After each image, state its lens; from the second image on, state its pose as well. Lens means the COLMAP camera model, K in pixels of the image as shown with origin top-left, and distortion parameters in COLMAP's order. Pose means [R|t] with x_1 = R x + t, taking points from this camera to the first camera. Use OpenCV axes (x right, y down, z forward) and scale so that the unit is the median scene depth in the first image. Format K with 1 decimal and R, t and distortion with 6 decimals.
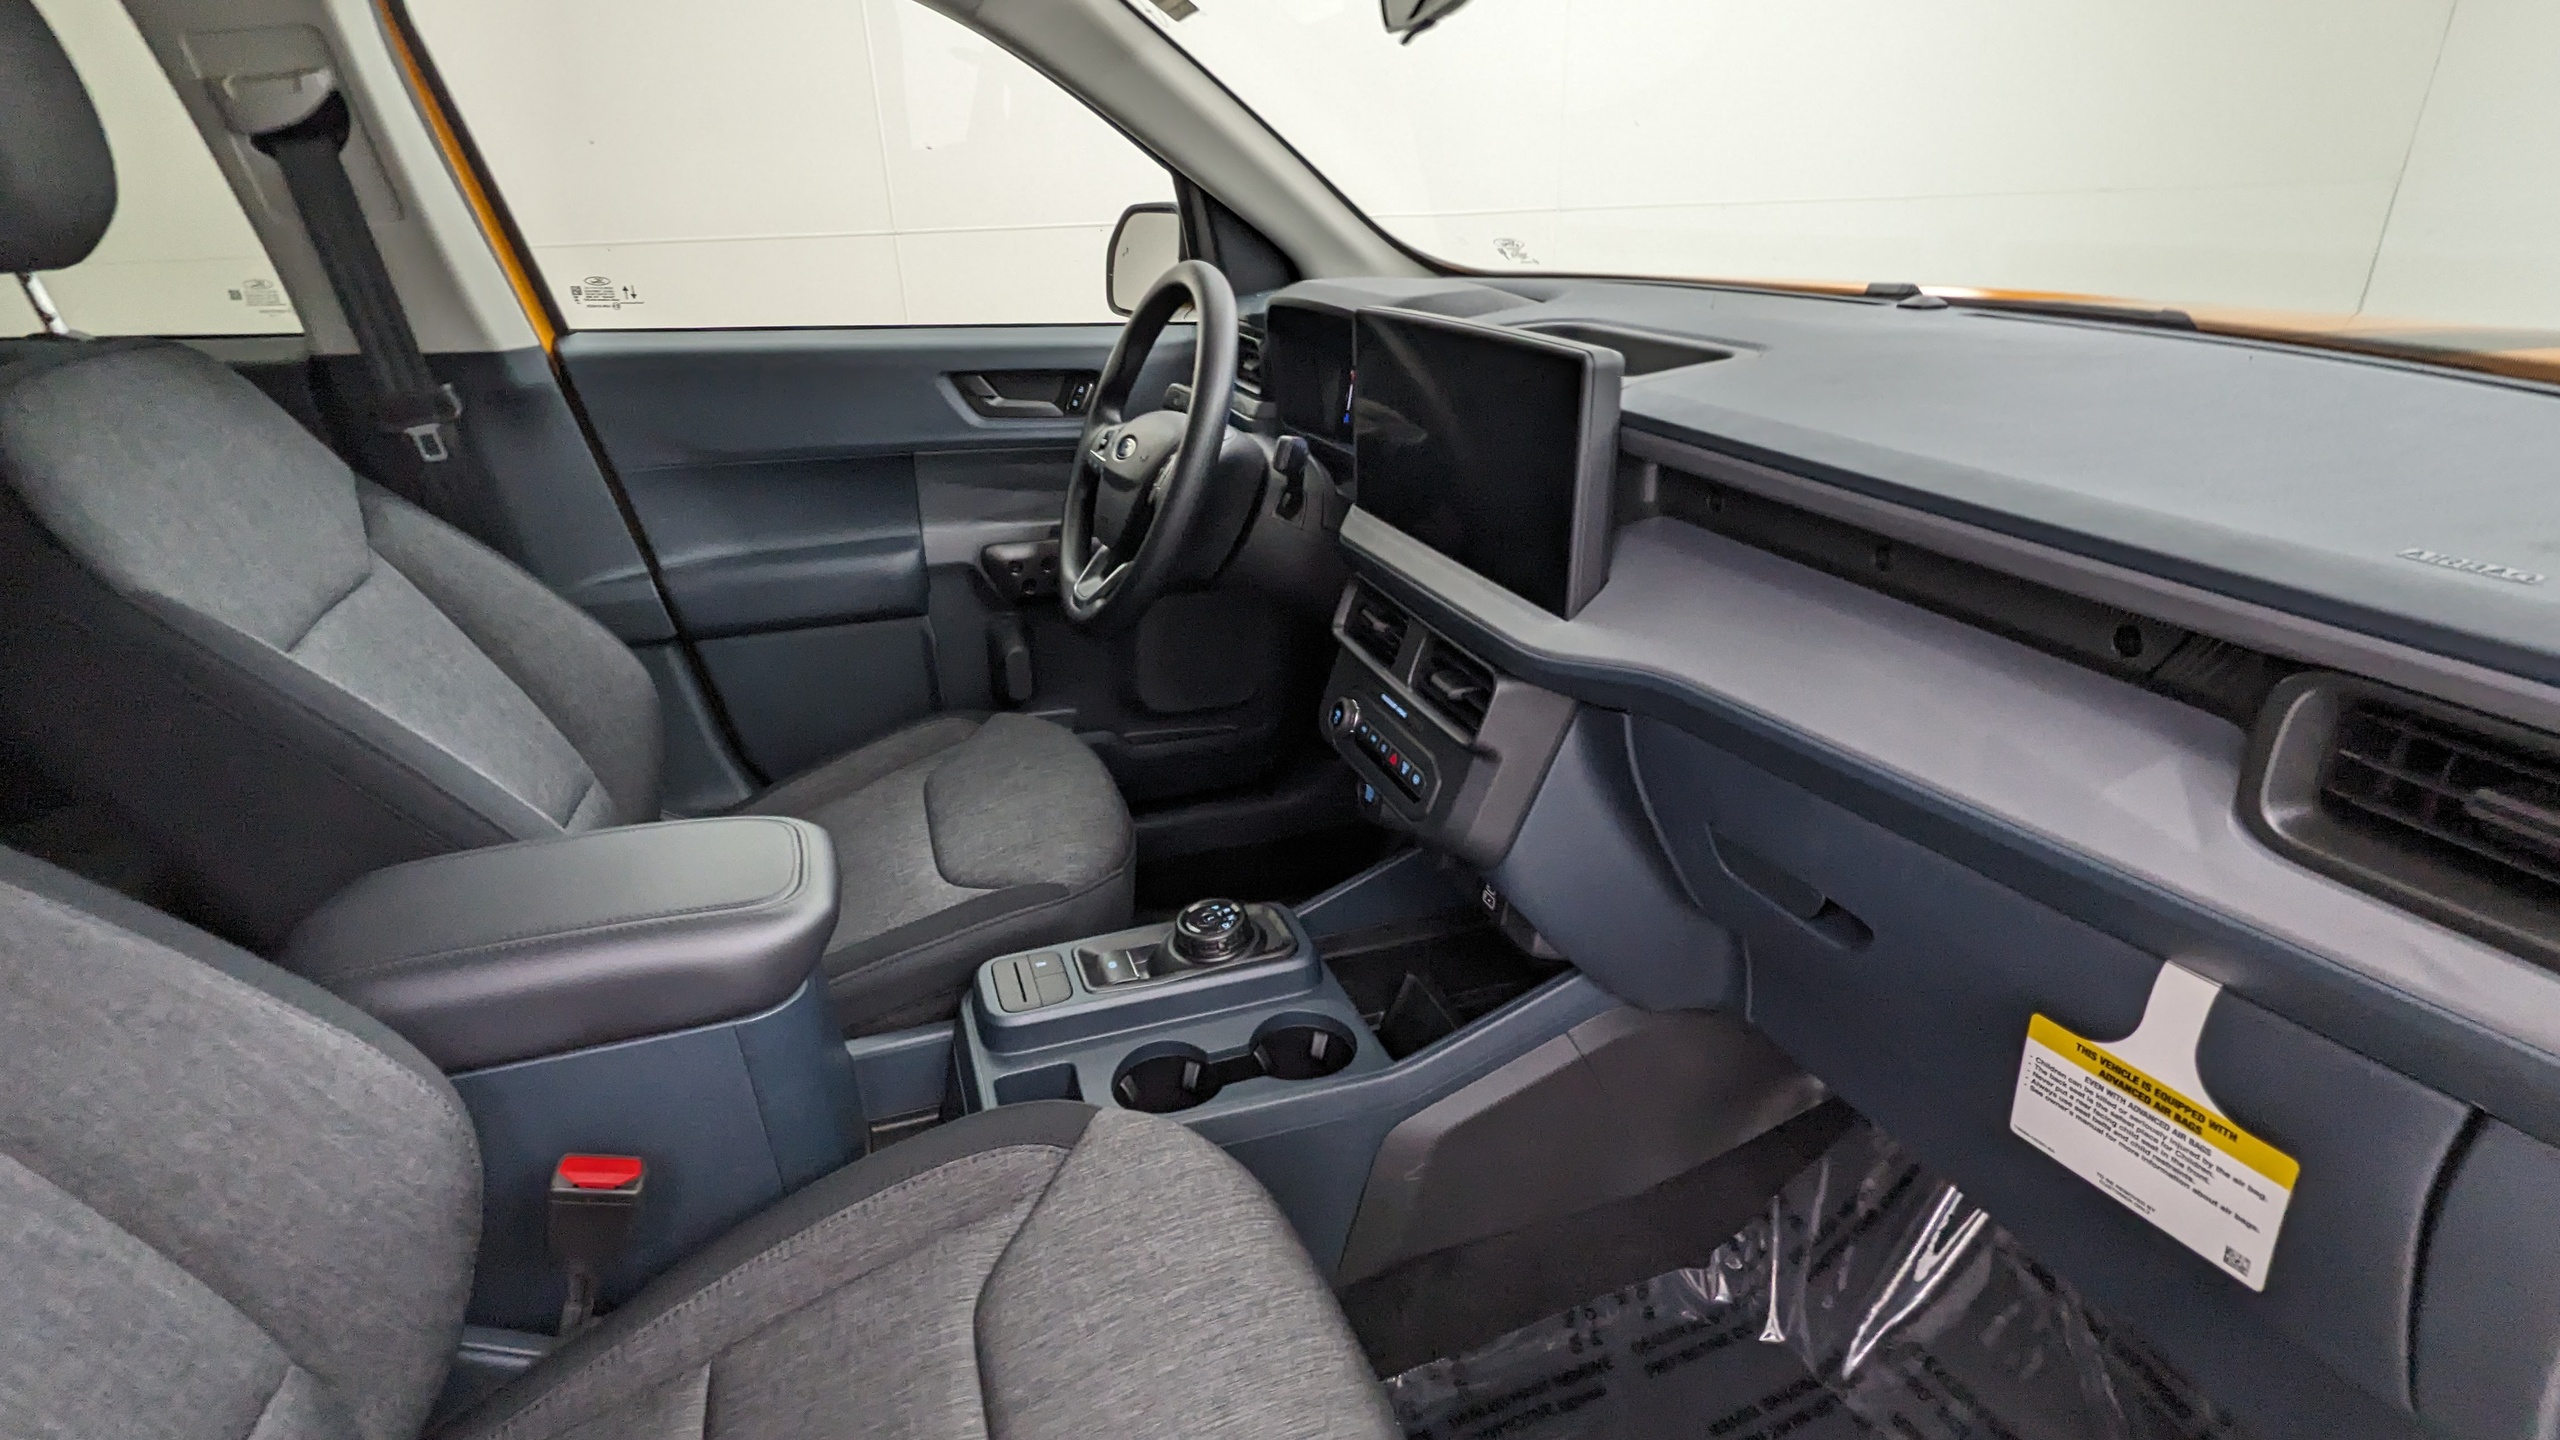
lens RADIAL K [[1235.3, 0, 1282.3], [0, 1235.3, 720.8], [0, 0, 1]] dist [0.002361, 0.000251]
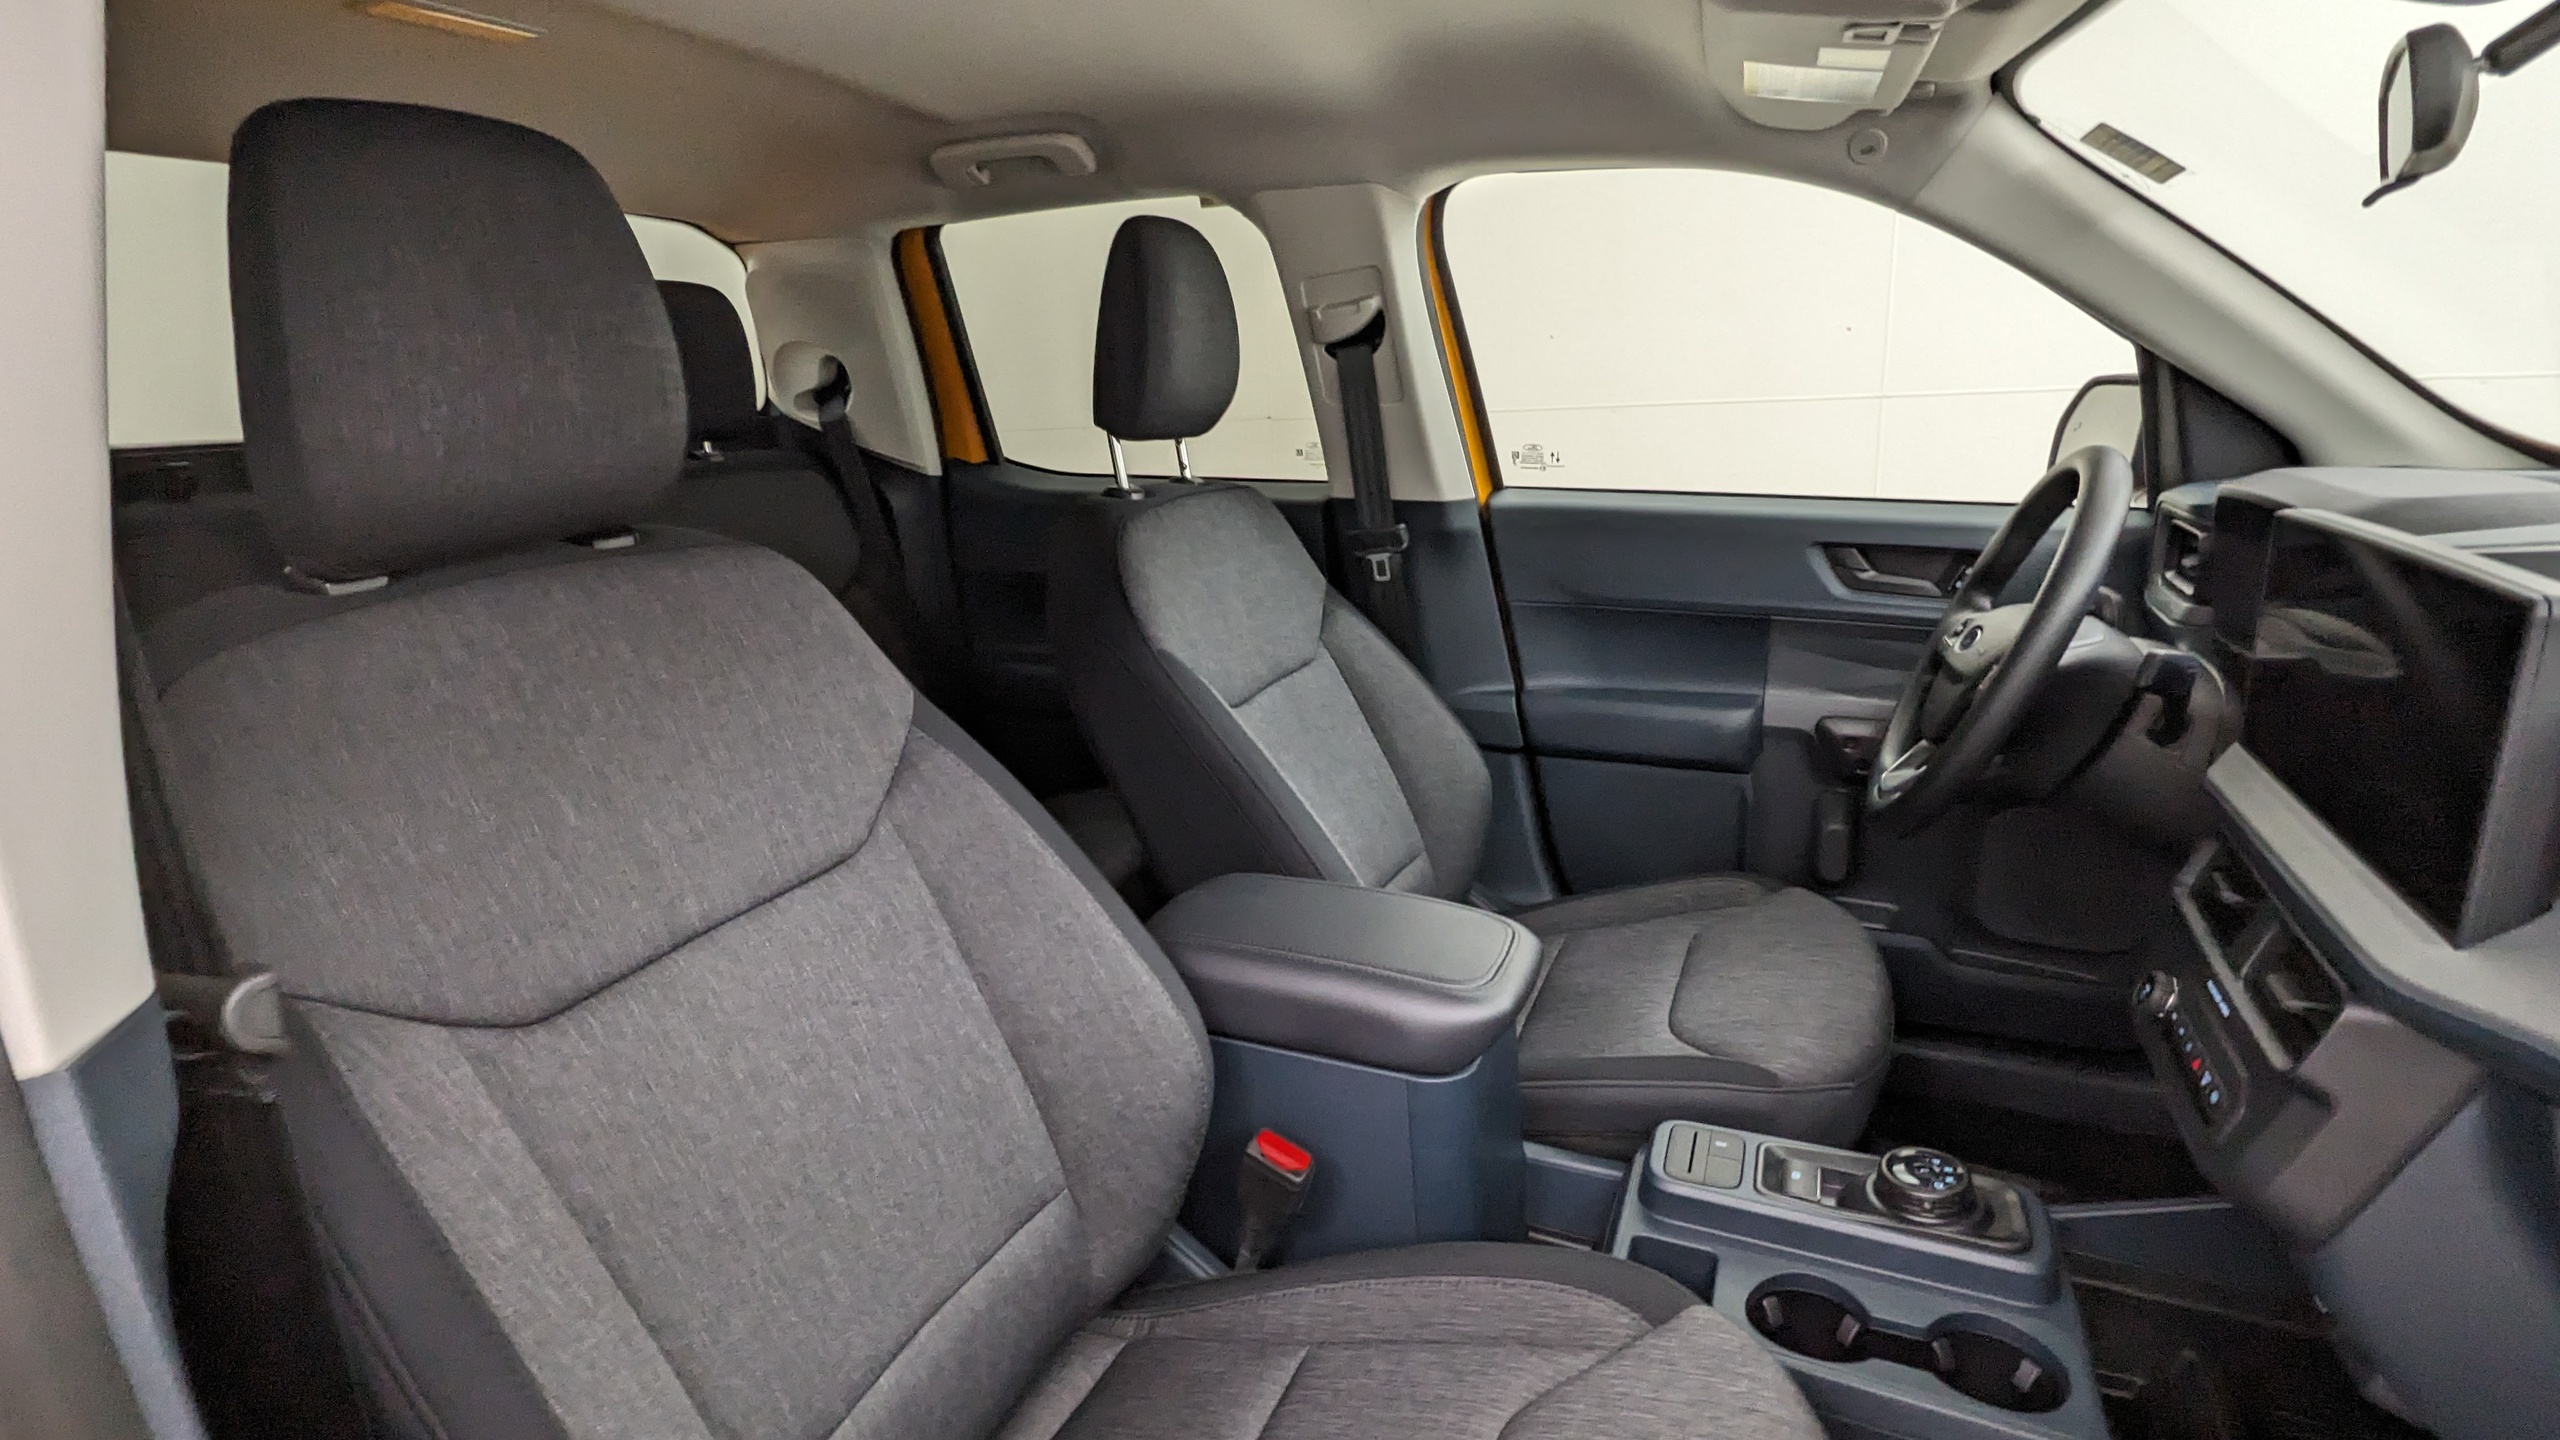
lens RADIAL K [[1235.3, 0, 1289.4], [0, 1235.3, 723.2], [0, 0, 1]] dist [0.002361, 0.000251]
pose [[0.735052, 0.171512, -0.655959, 0.134246], [-0.244405, 0.969459, -0.020392, -0.020359], [0.632428, 0.175309, 0.754521, -0.004163]]
